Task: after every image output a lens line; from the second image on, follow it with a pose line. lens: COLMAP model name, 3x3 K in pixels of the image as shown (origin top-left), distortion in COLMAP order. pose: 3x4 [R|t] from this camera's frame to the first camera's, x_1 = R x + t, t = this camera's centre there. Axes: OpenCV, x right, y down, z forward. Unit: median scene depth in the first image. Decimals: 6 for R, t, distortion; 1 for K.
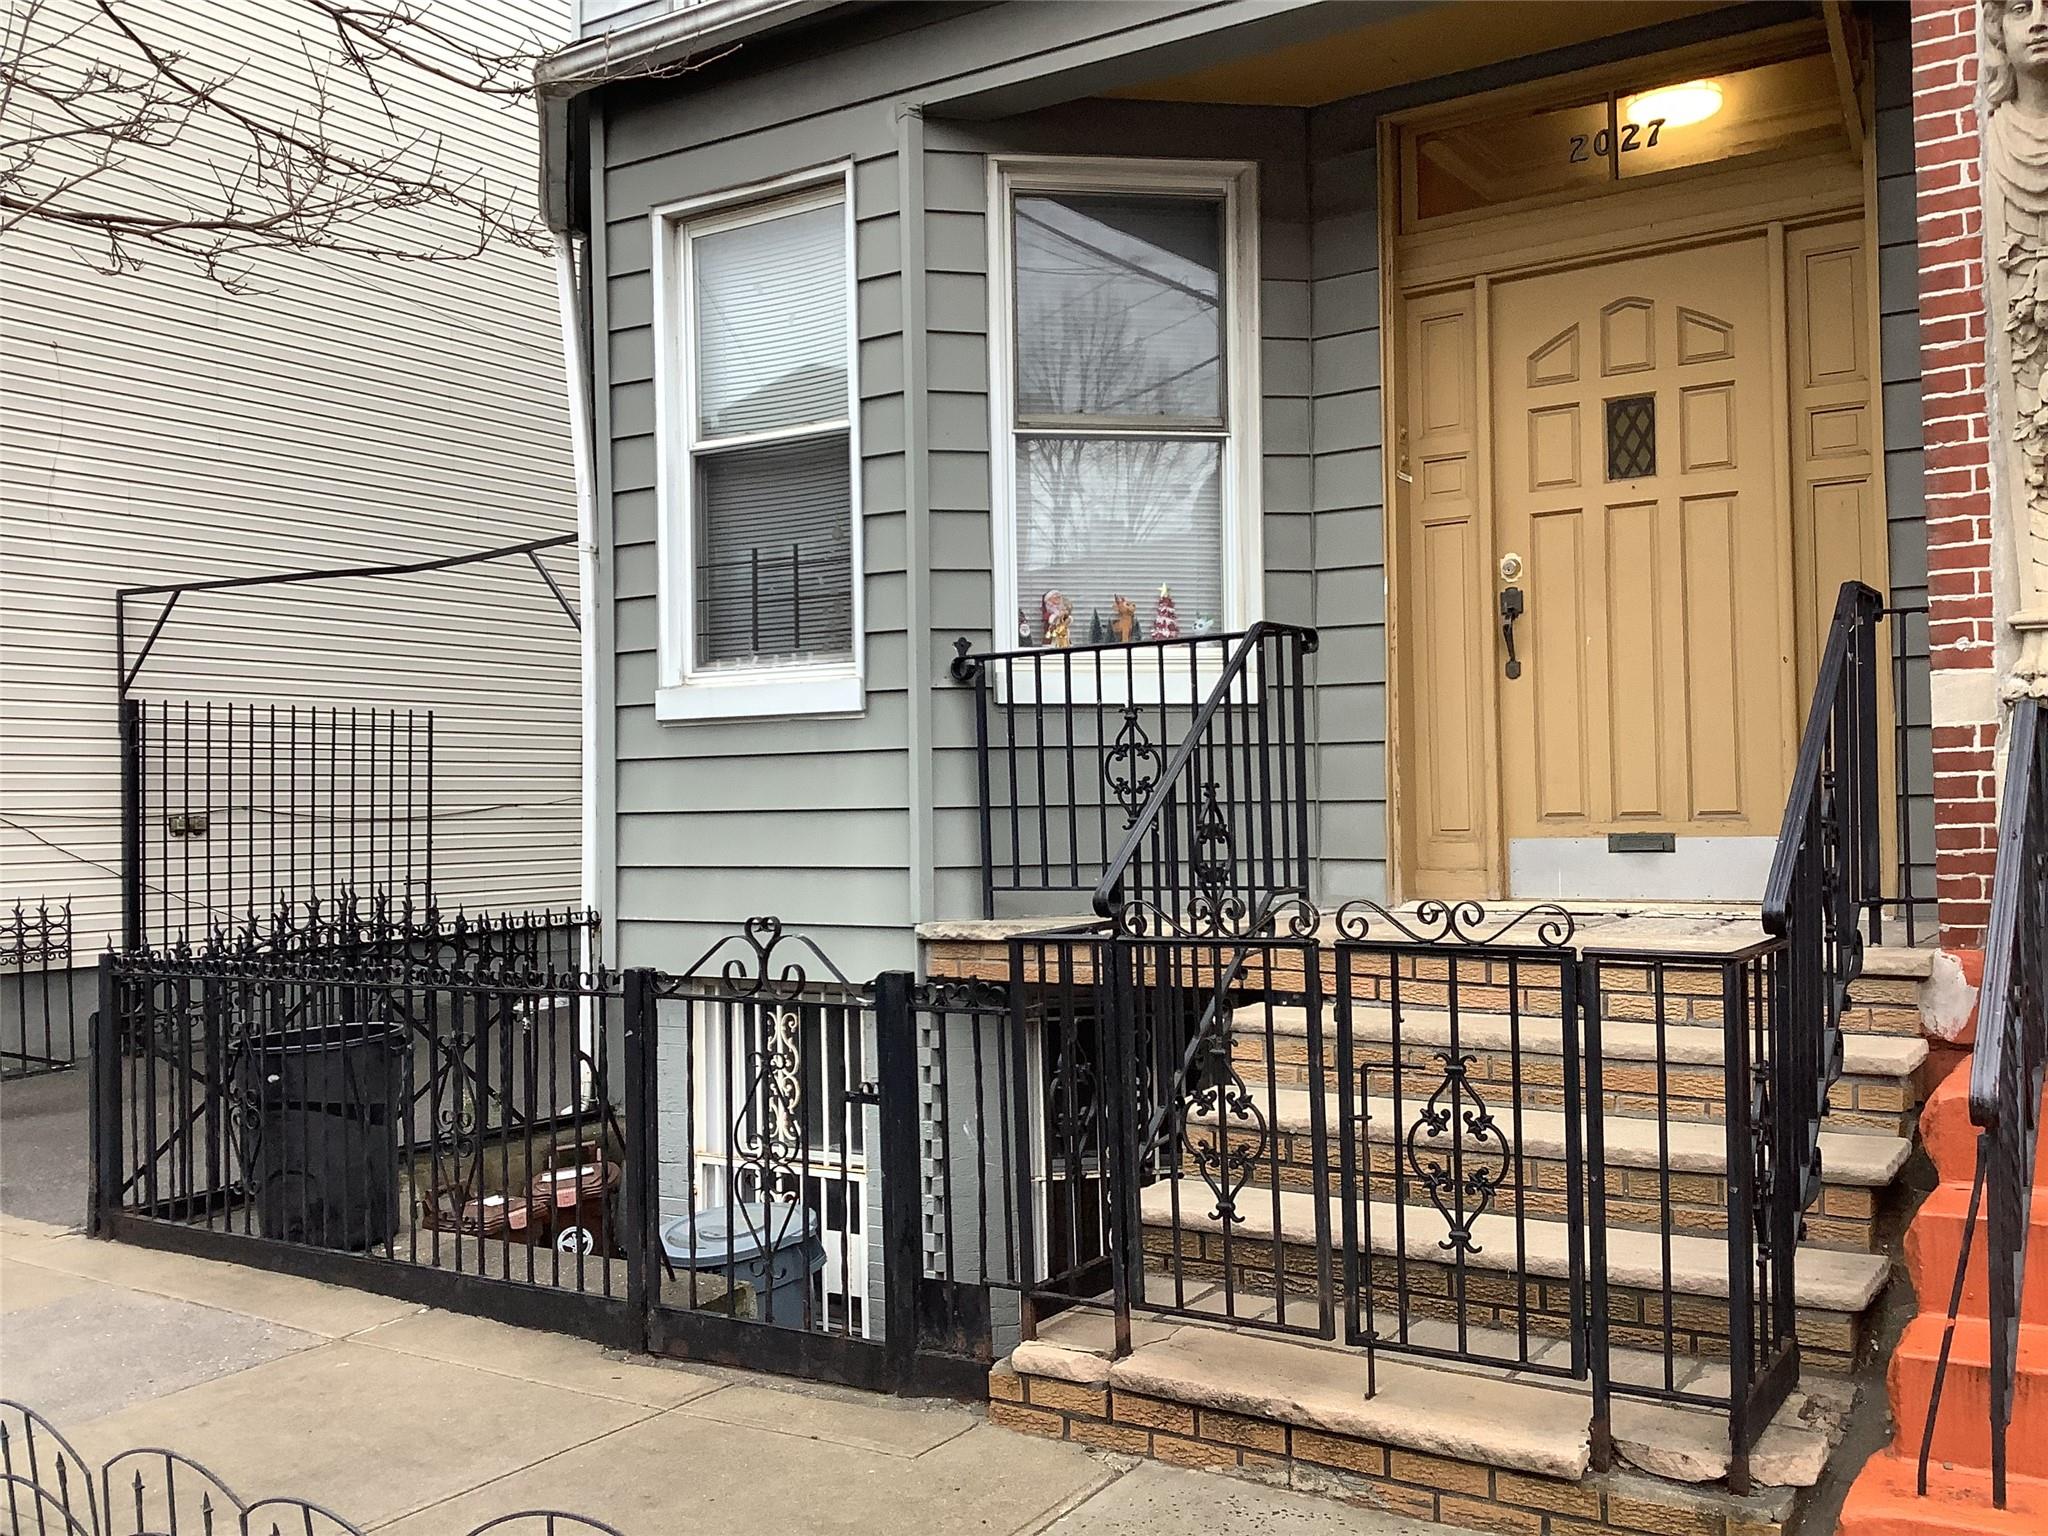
lens RADIAL K [[1891.7, 0, 1024.0], [0, 1891.7, 768.0], [0, 0, 1]] dist [0.111275, -0.279140]
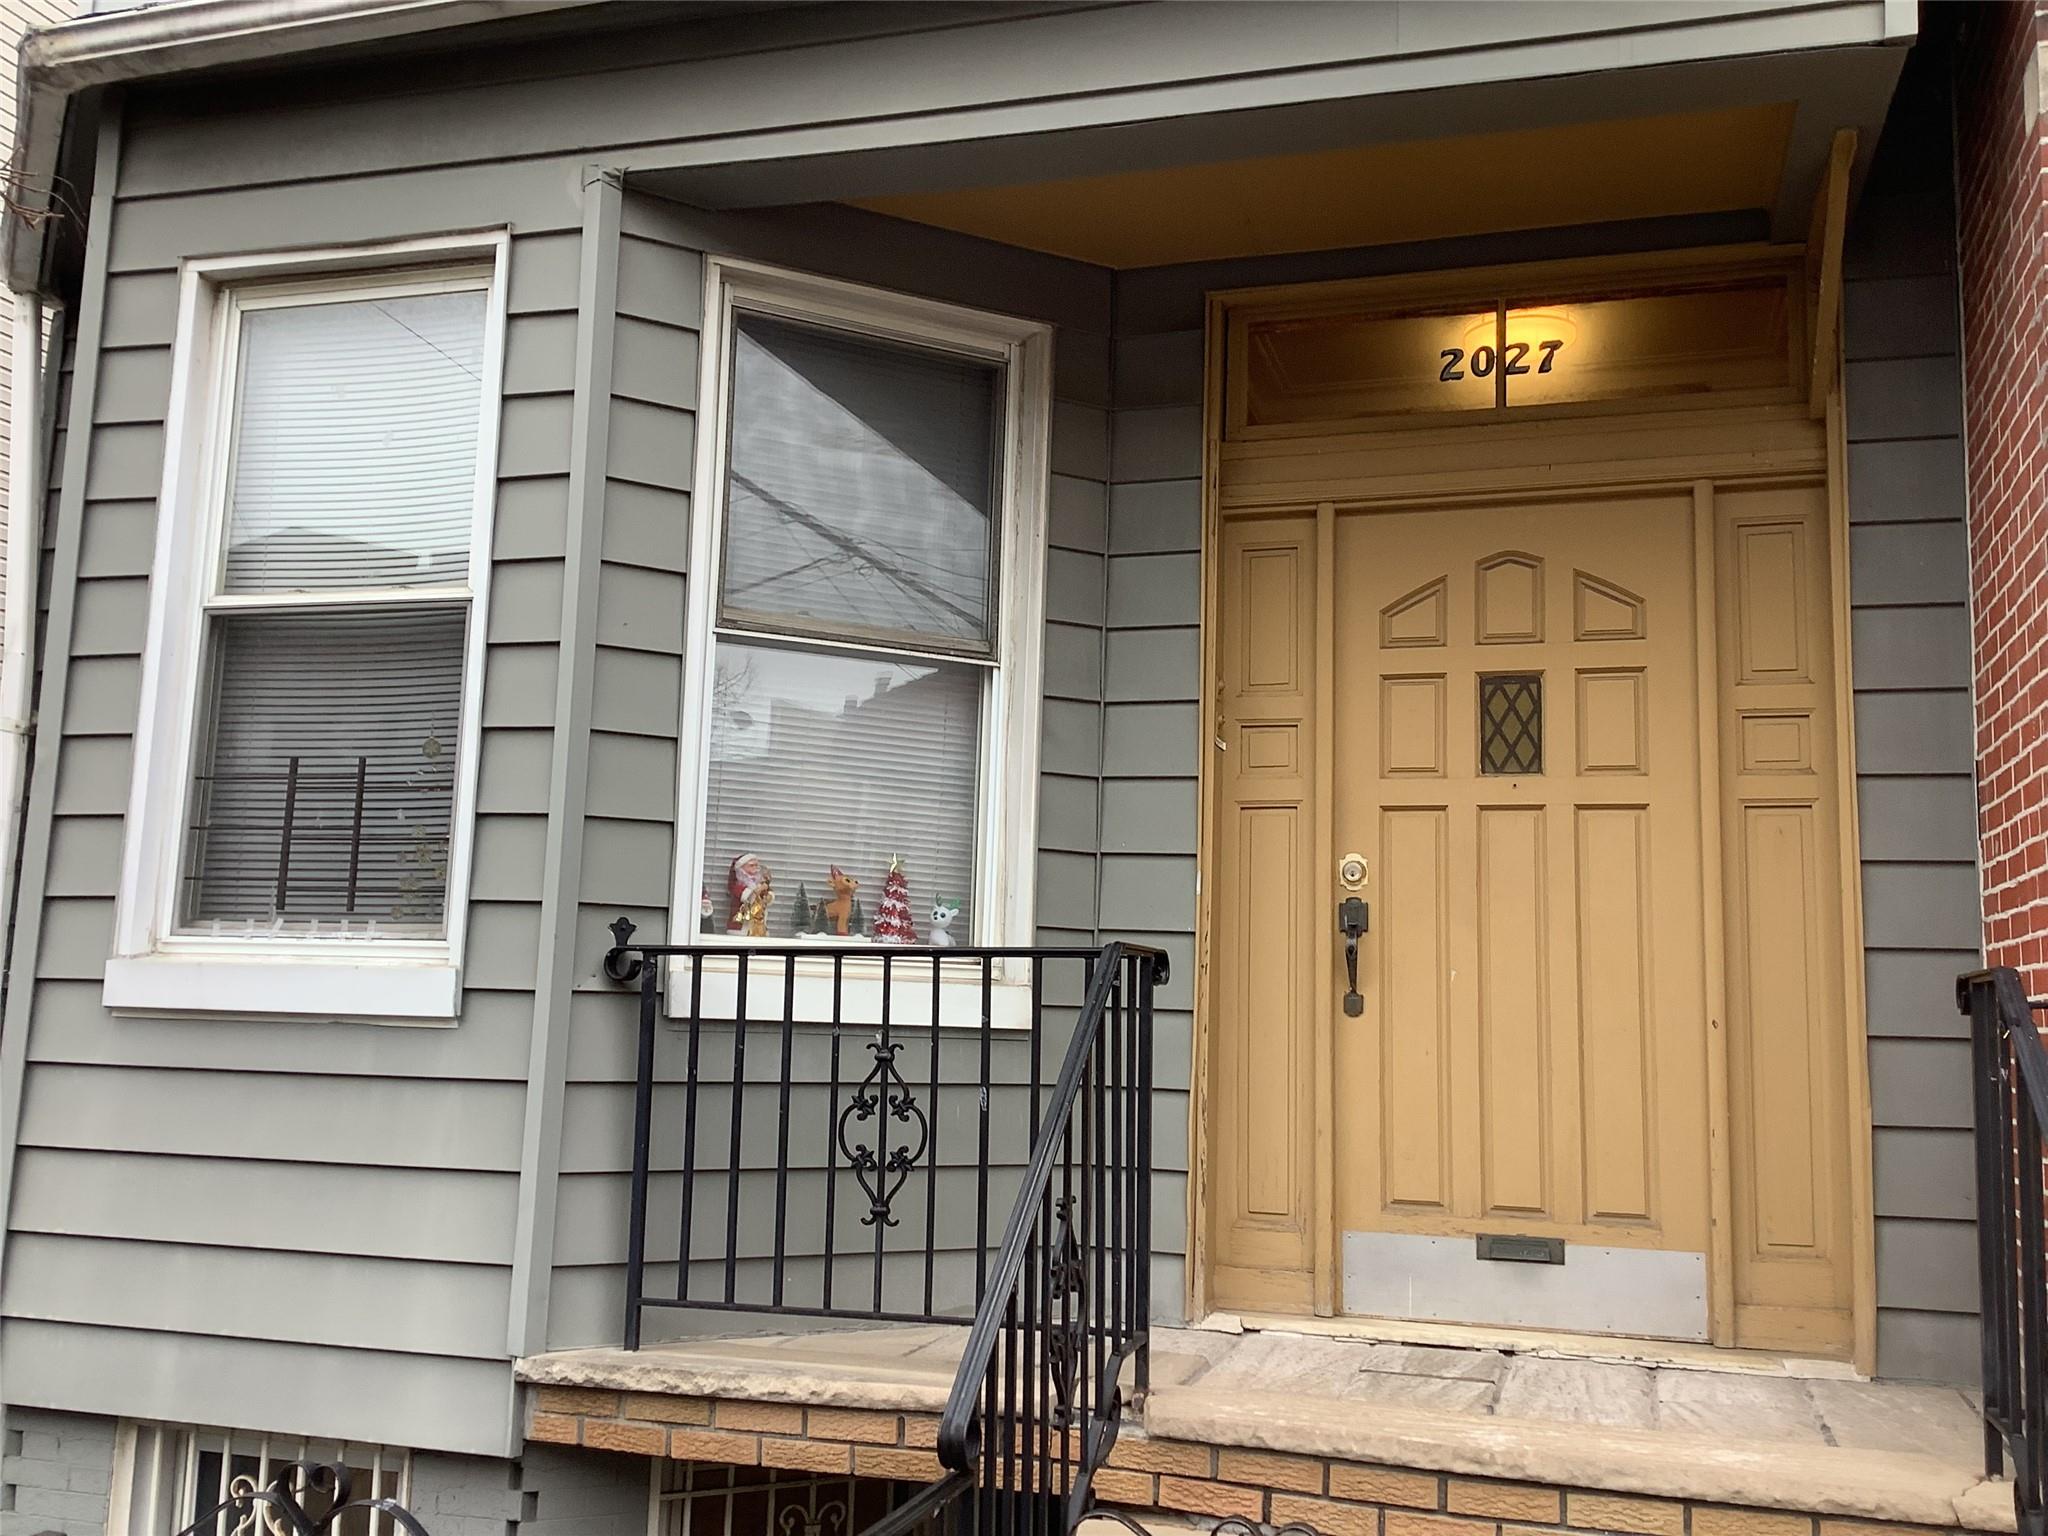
lens RADIAL K [[1855.1, 0, 1058.1], [0, 1855.1, 758.3], [0, 0, 1]] dist [0.086290, -0.130247]
pose [[0.953436, 0.086565, 0.288905, -0.082182], [-0.051332, 0.990524, -0.127385, -0.047981], [-0.297195, 0.106623, 0.948845, 0.308105]]
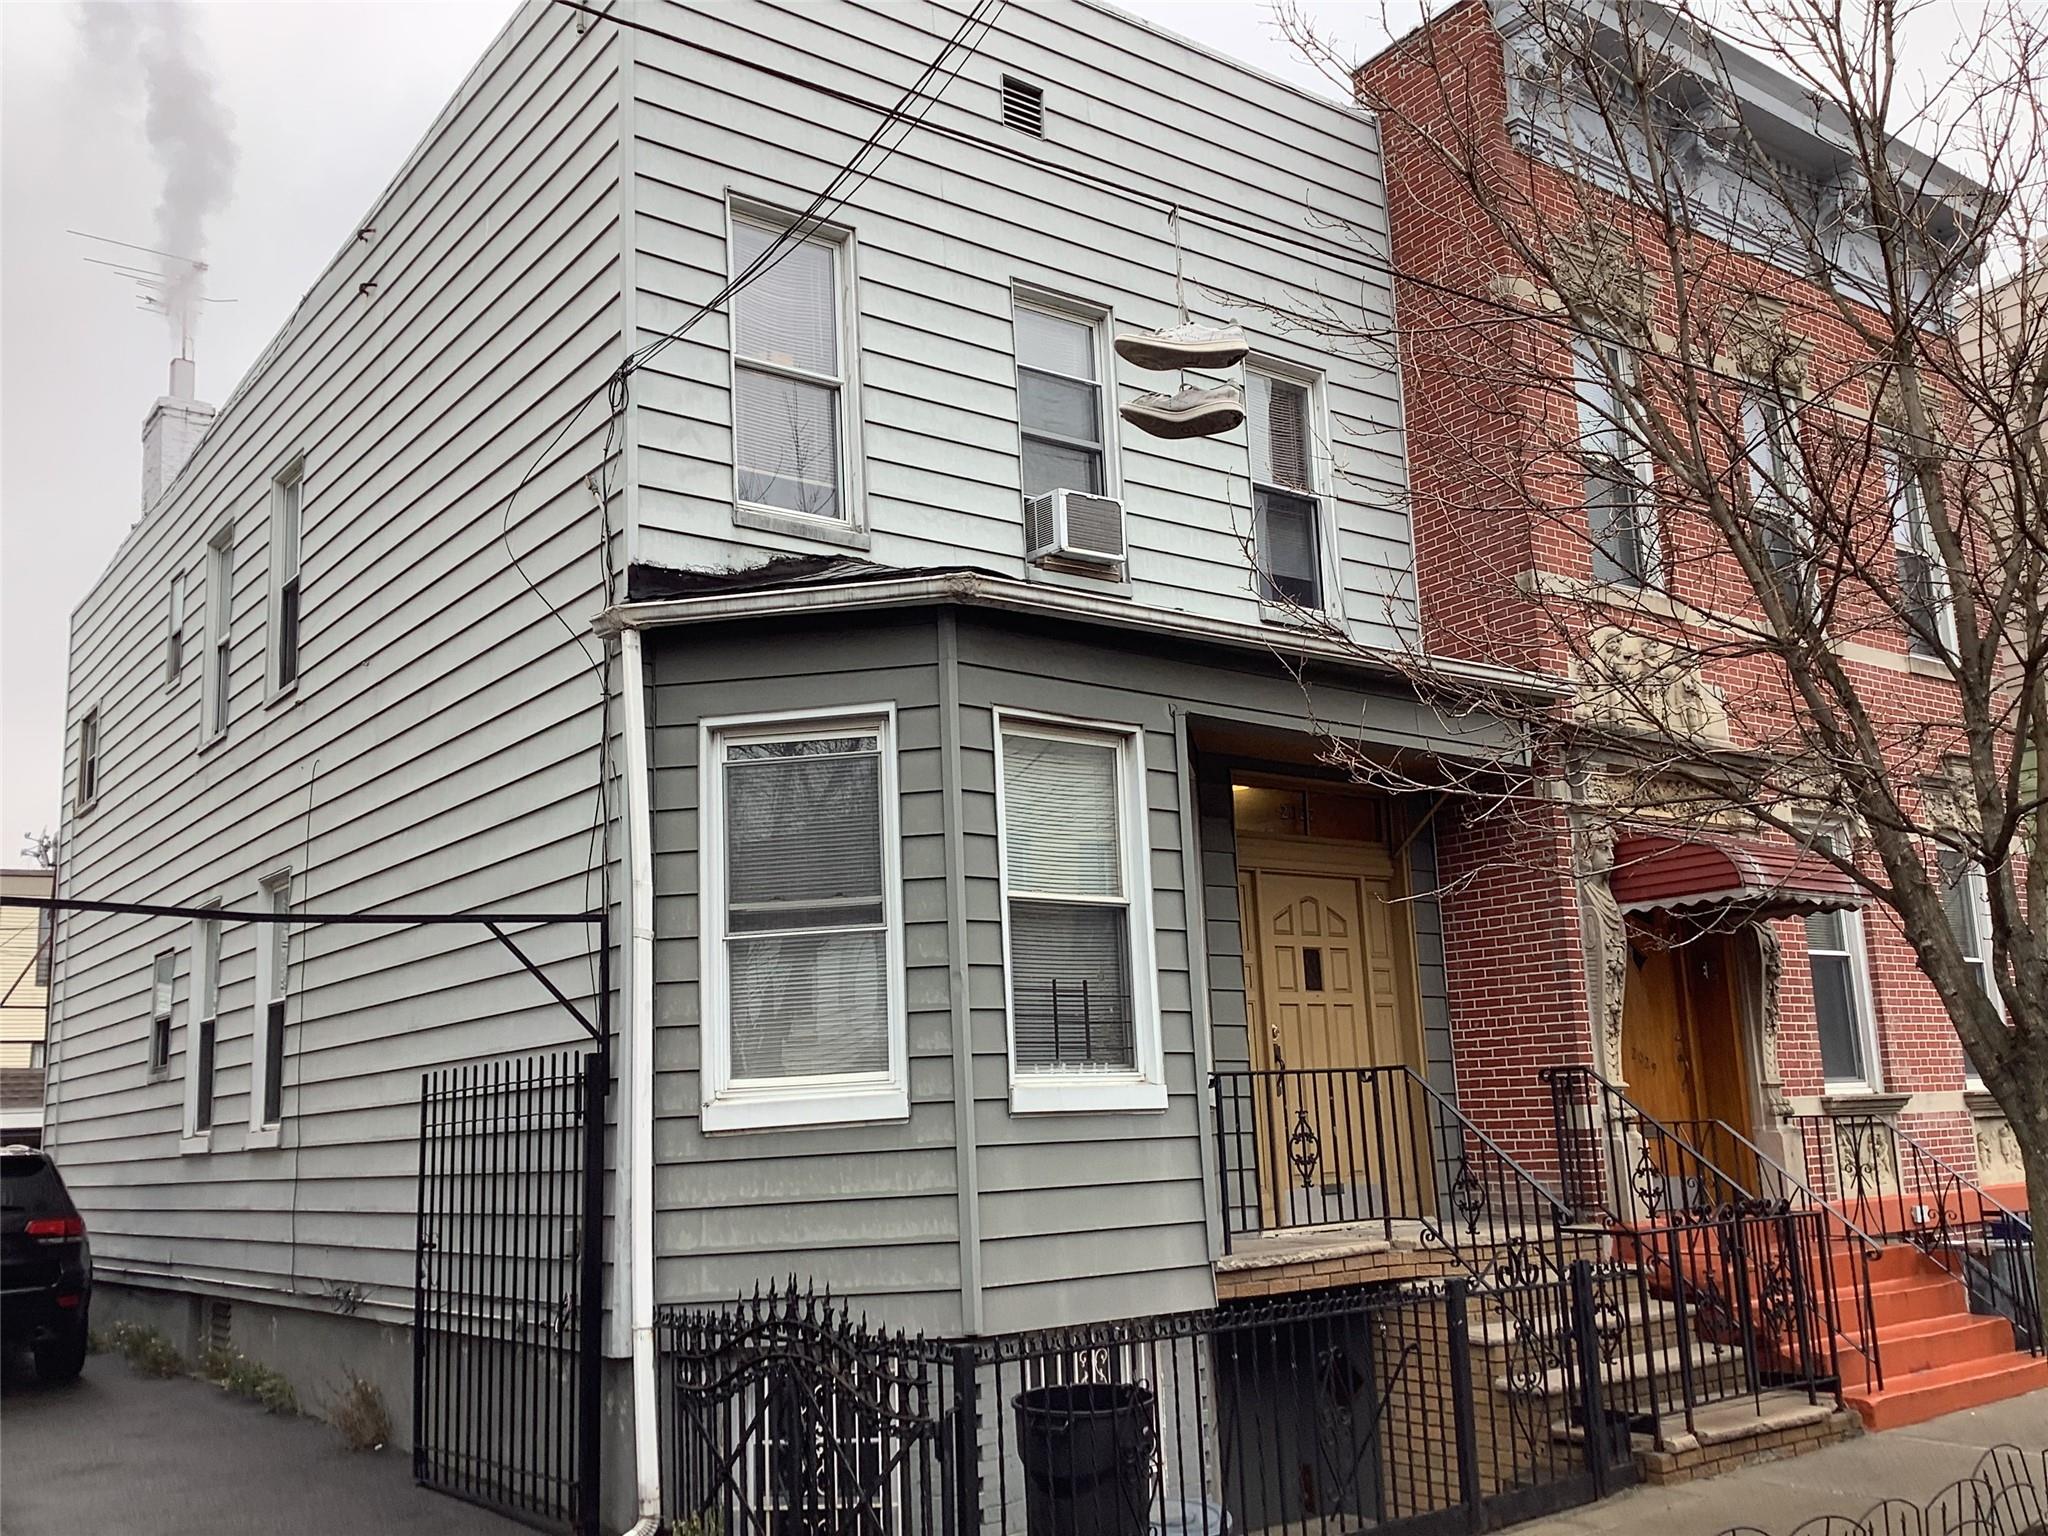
lens RADIAL K [[1845.1, 0, 1024.0], [0, 1845.1, 768.0], [0, 0, 1]] dist [0.127049, -0.240919]
pose [[0.315362, 0.186048, 0.930555, -1.468488], [0.014505, 0.979534, -0.200756, -0.003132], [-0.948861, 0.076808, 0.306209, 0.667061]]
